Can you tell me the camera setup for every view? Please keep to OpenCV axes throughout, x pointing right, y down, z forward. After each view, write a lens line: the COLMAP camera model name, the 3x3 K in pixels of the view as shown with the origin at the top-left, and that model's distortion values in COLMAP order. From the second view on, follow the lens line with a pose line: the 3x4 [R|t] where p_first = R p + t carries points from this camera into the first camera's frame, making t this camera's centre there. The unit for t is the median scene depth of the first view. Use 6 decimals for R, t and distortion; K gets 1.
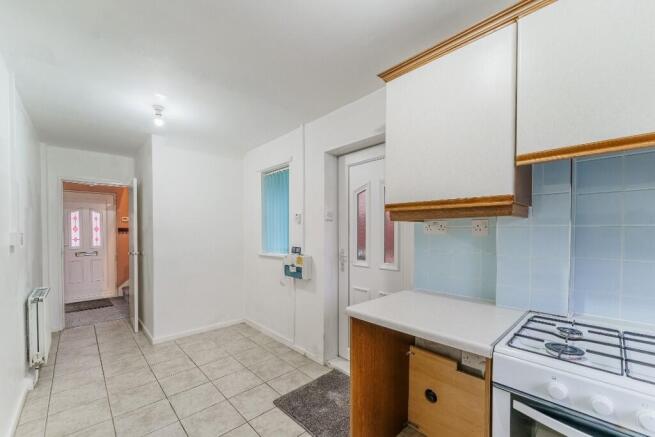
lens RADIAL K [[267.4, 0, 327.4], [0, 267.4, 237.9], [0, 0, 1]] dist [-0.000002, -0.000228]
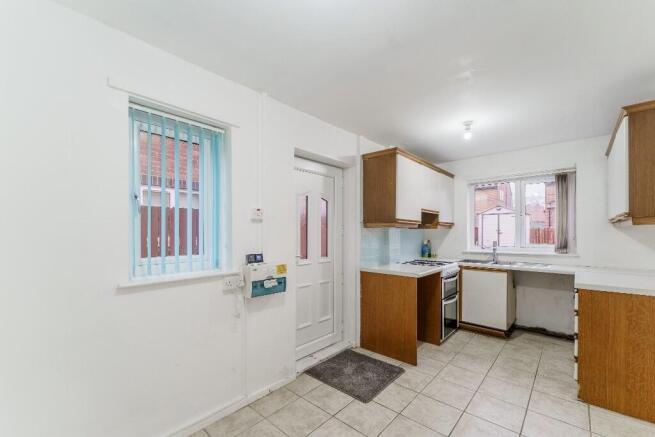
lens RADIAL K [[267.4, 0, 326.3], [0, 267.4, 237.7], [0, 0, 1]] dist [-0.000002, -0.000228]
pose [[-0.082438, -0.011389, 0.996531, -0.882033], [0.018349, 0.999748, 0.012944, -0.015182], [-0.996427, 0.019353, -0.082208, 0.911912]]
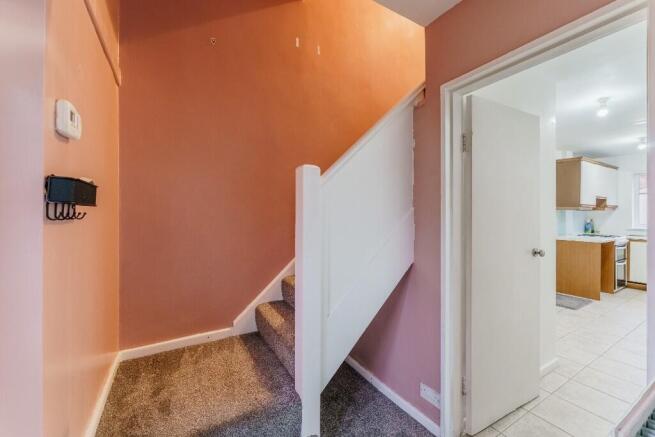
lens RADIAL K [[267.4, 0, 331.5], [0, 267.4, 218.6], [0, 0, 1]] dist [-0.000002, -0.000228]
pose [[0.184071, -0.009263, 0.982869, -1.719579], [0.012367, 0.999898, 0.007108, -0.012964], [-0.982835, 0.010847, 0.184167, 1.758071]]
